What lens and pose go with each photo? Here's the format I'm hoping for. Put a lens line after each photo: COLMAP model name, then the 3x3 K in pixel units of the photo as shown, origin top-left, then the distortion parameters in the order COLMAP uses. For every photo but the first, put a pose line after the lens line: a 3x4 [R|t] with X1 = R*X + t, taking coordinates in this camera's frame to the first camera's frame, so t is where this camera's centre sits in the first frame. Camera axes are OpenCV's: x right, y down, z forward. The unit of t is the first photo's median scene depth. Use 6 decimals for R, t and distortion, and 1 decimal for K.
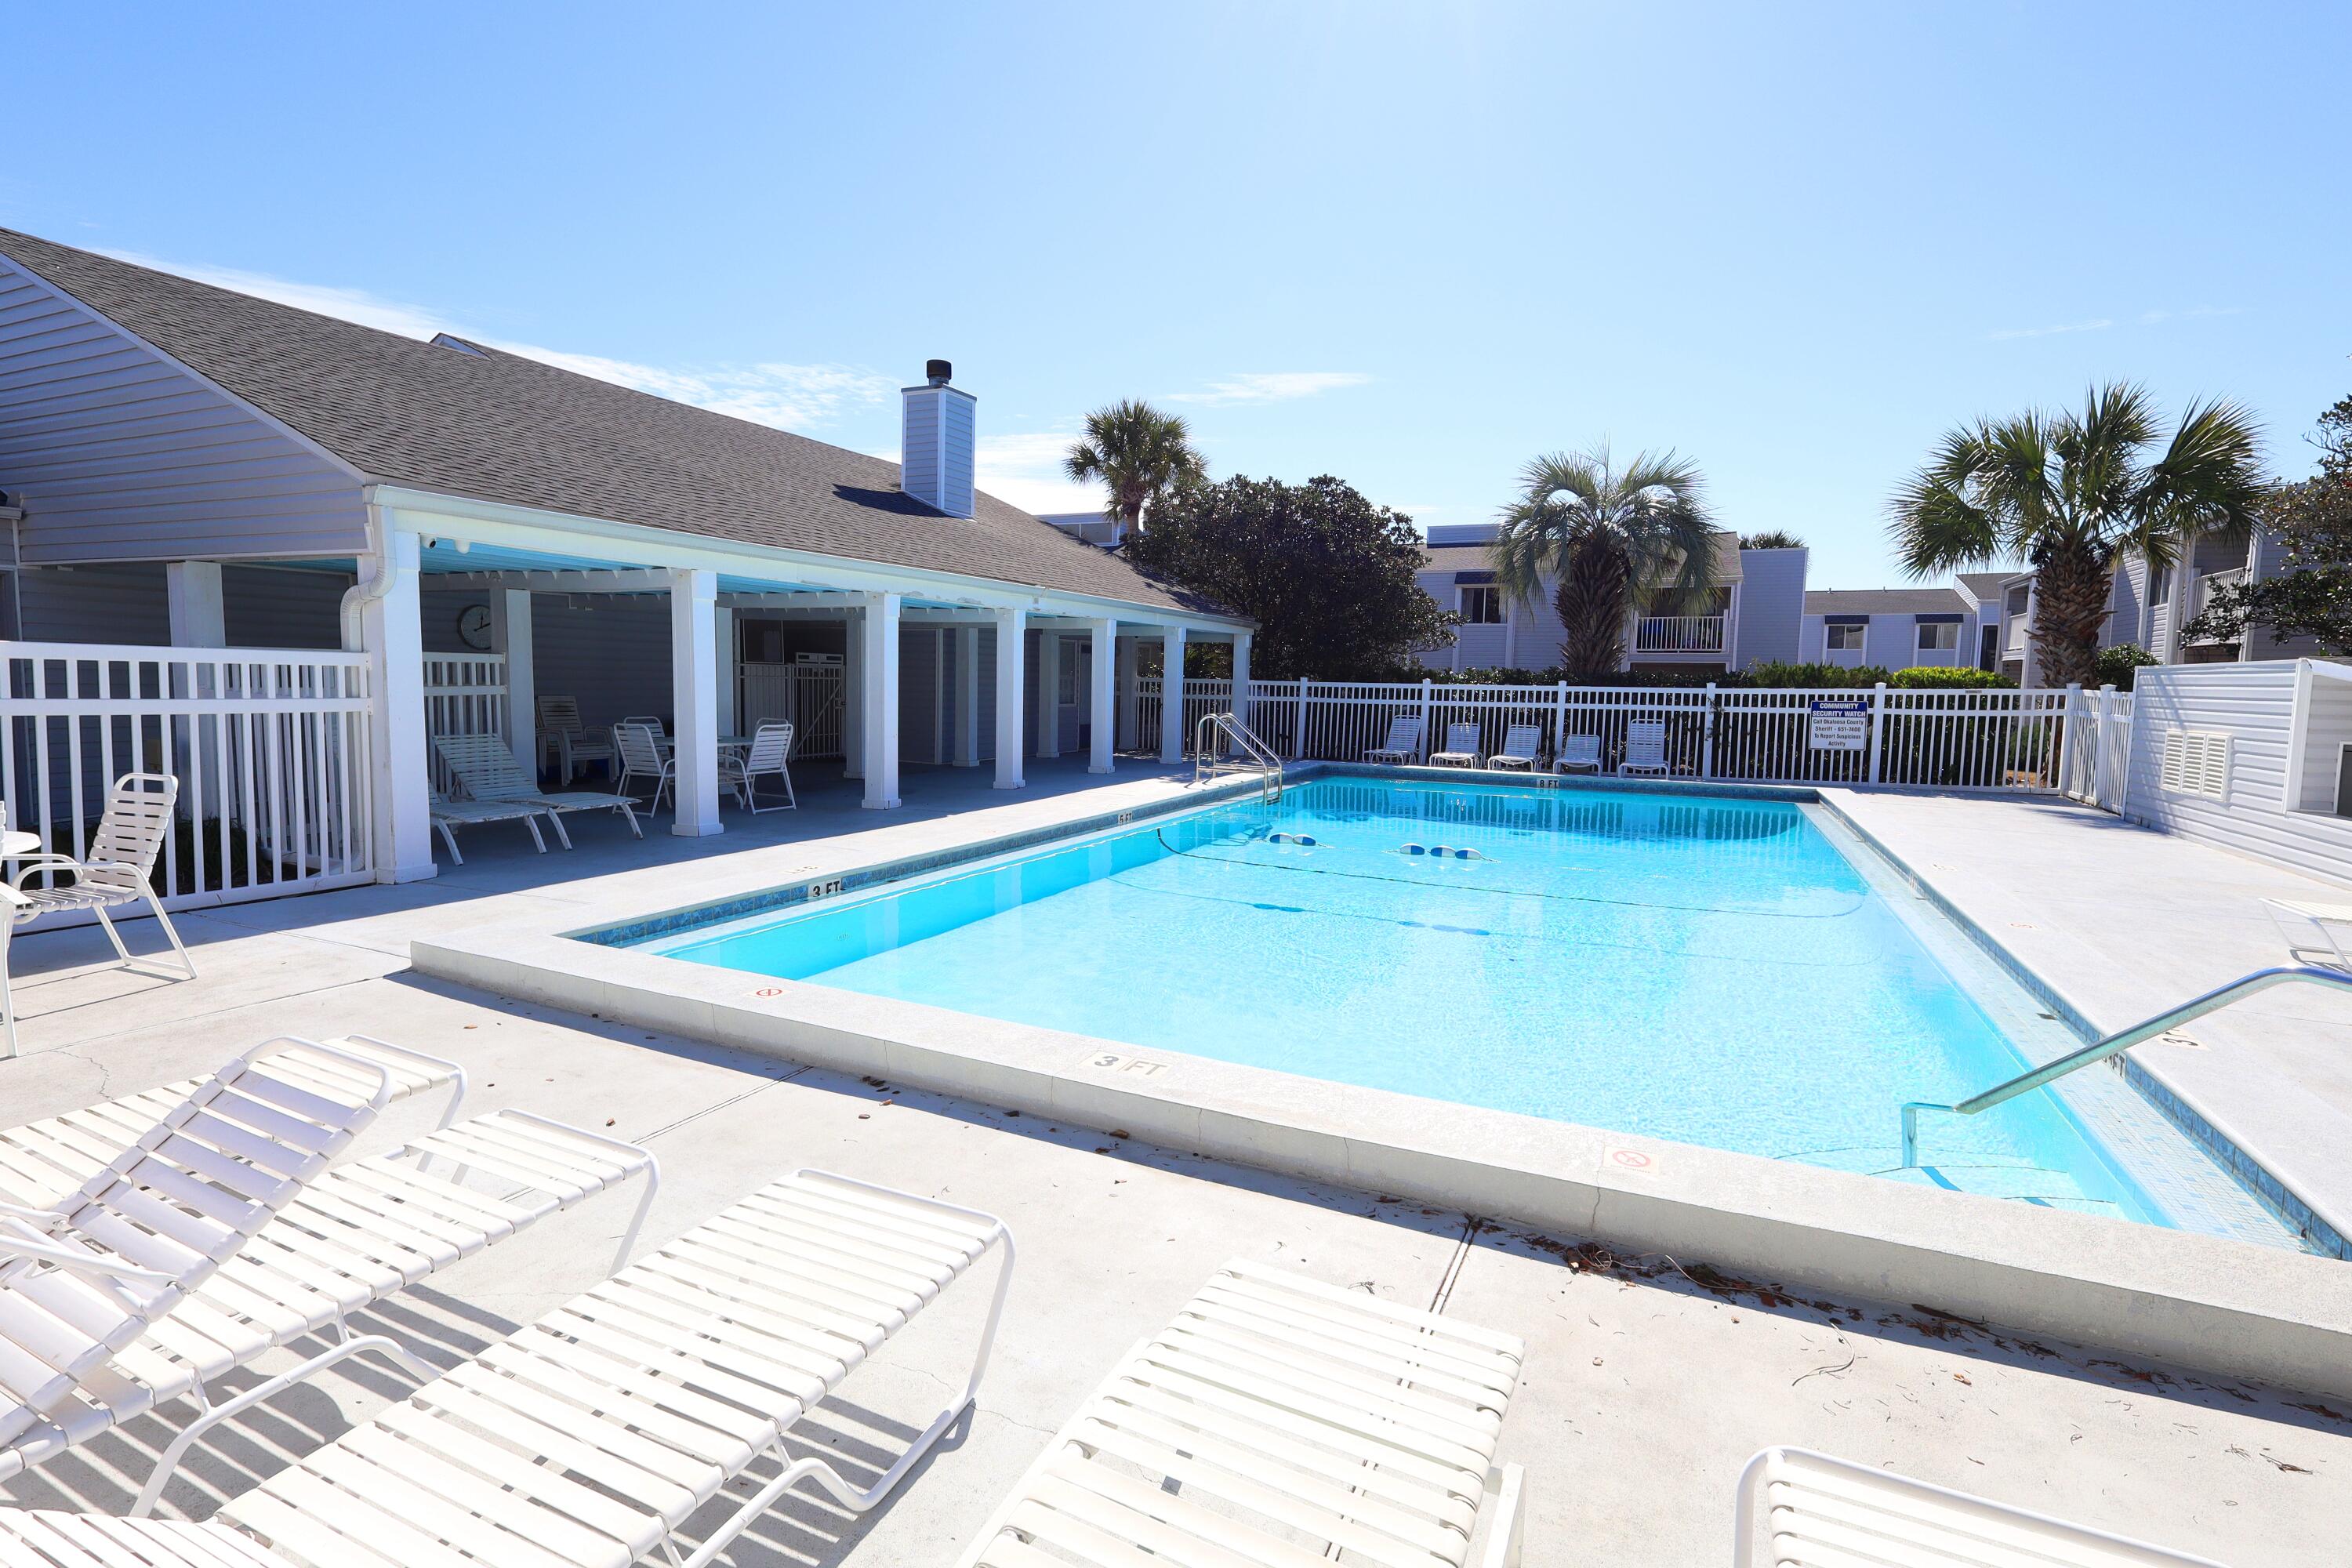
lens RADIAL K [[1111.6, 0, 1173.5], [0, 1111.6, 840.4], [0, 0, 1]] dist [0.031467, 0.000702]
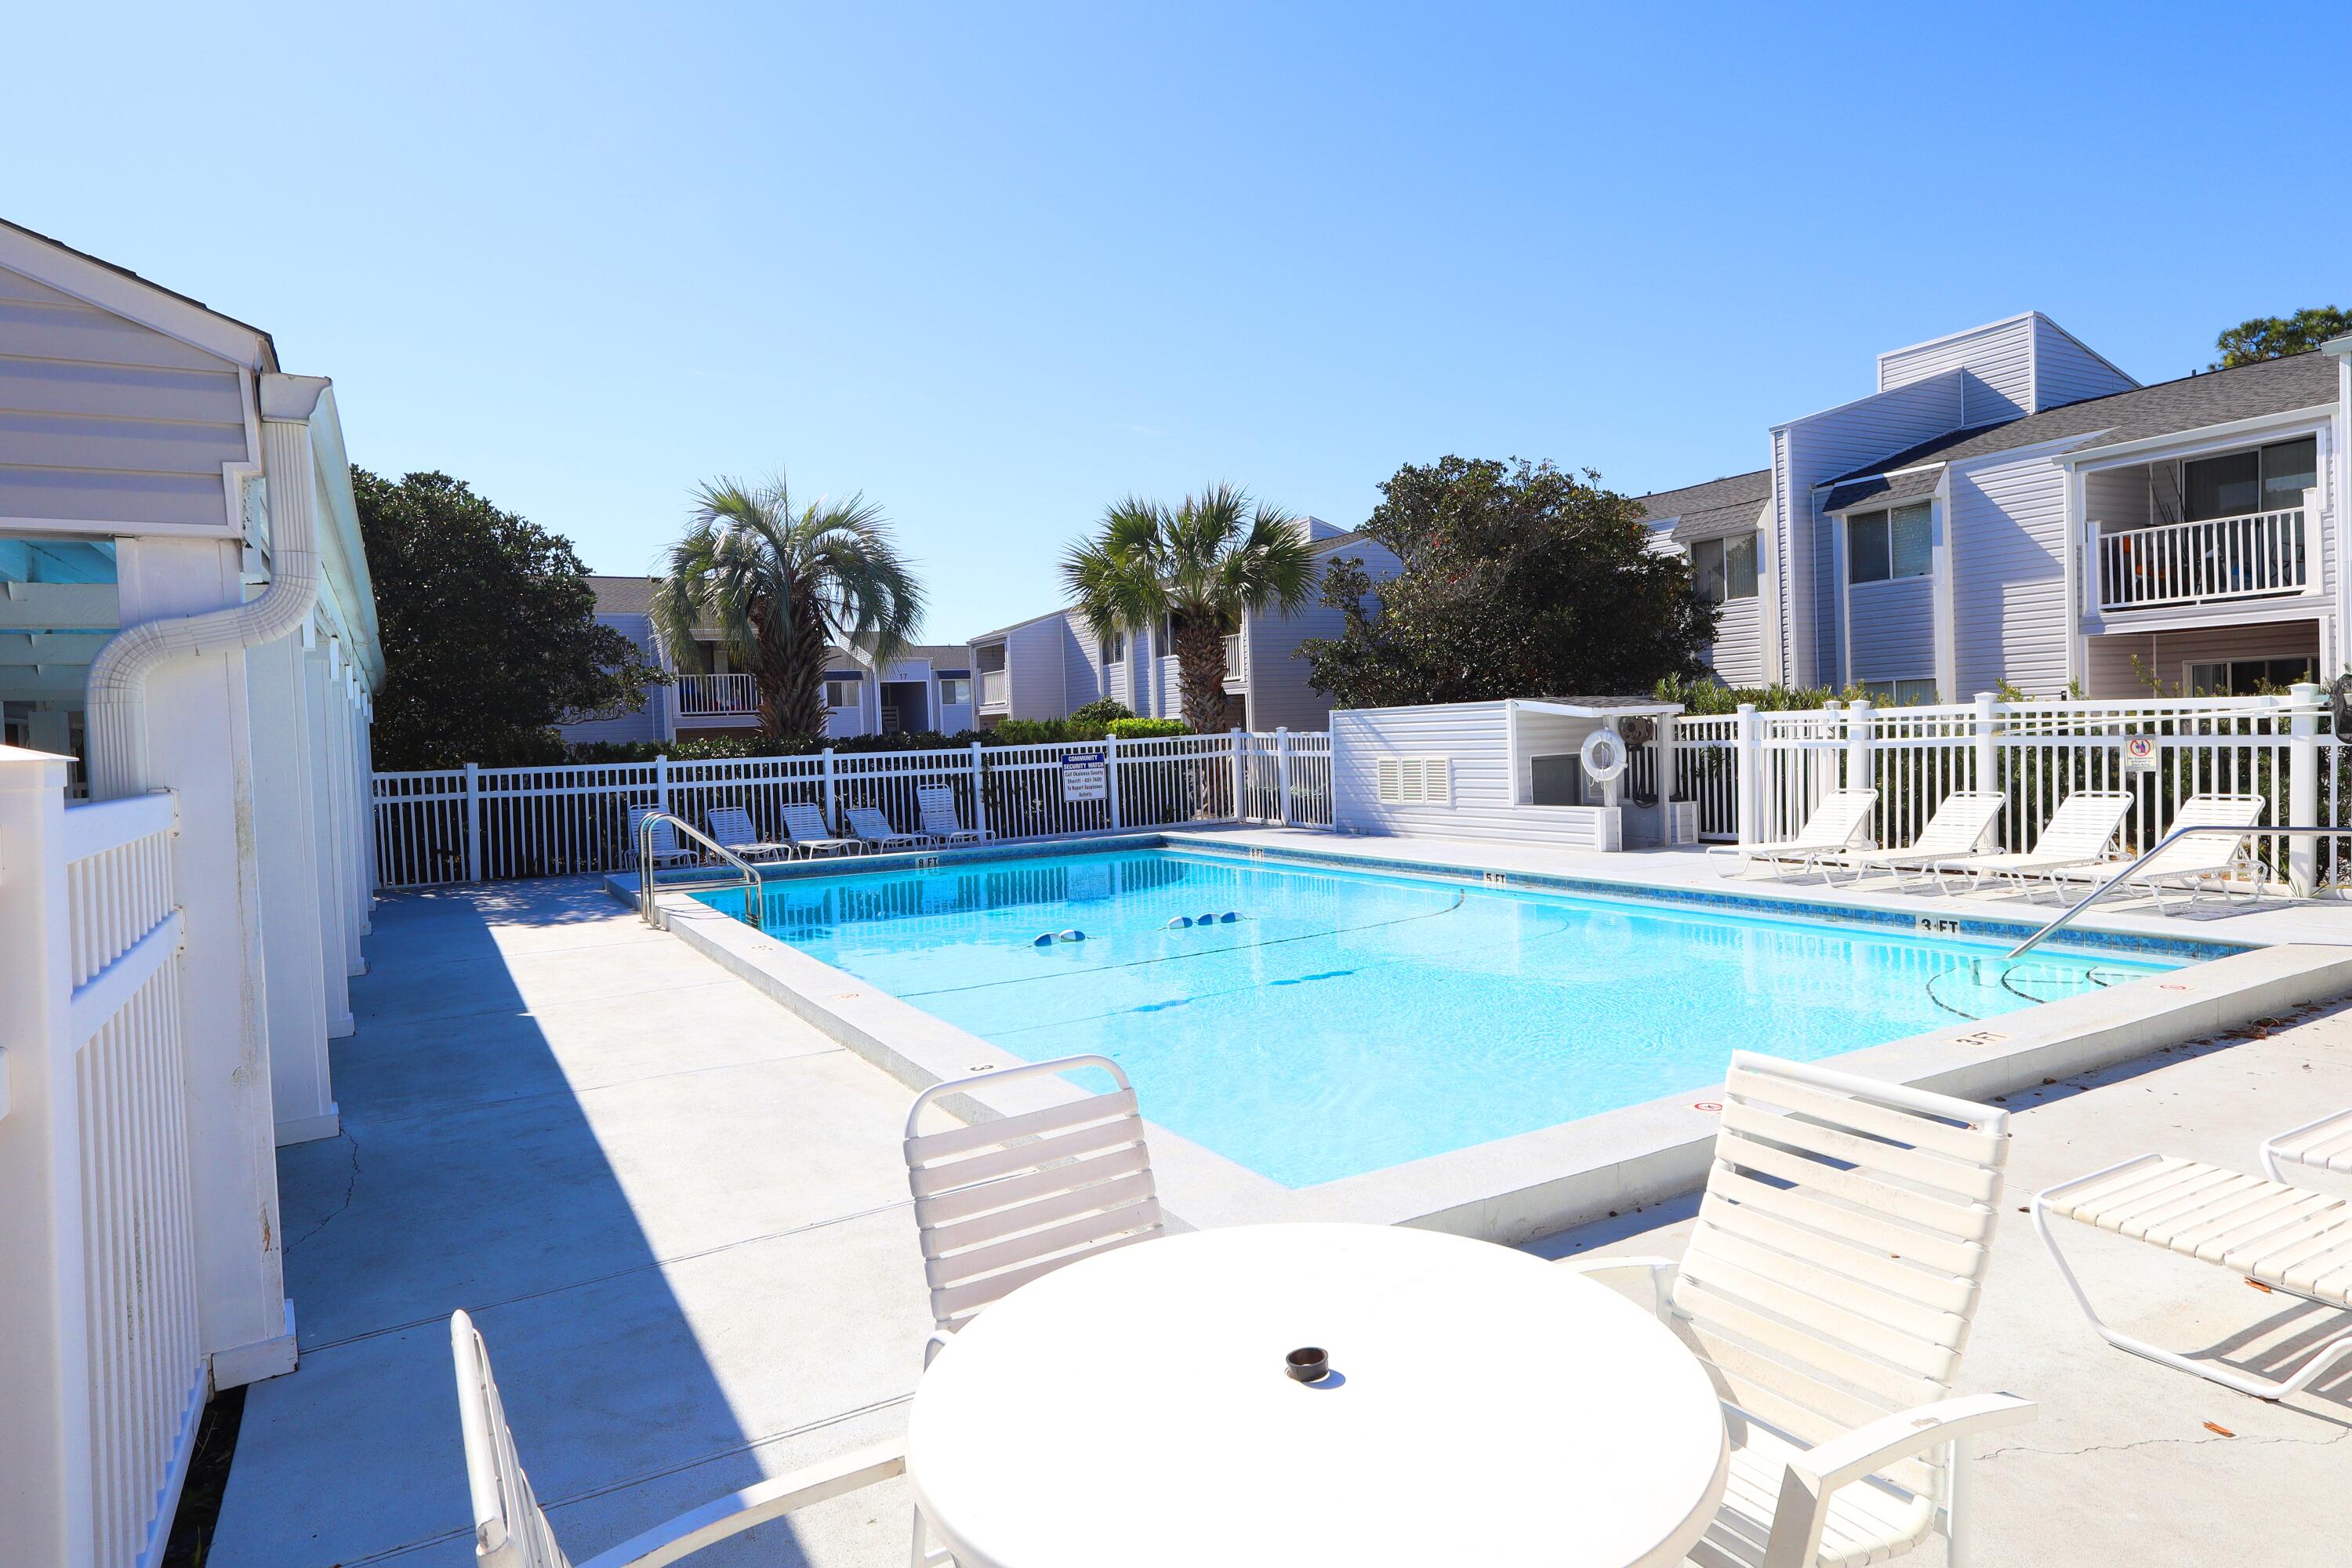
lens RADIAL K [[1408.8, 0, 1176.0], [0, 1408.8, 784.0], [0, 0, 1]] dist [-0.001504, 0.000018]
pose [[0.580465, -0.069987, 0.811272, -0.389431], [0.170059, 0.984749, -0.036725, -0.033682], [-0.796329, 0.159281, 0.583515, 0.180646]]
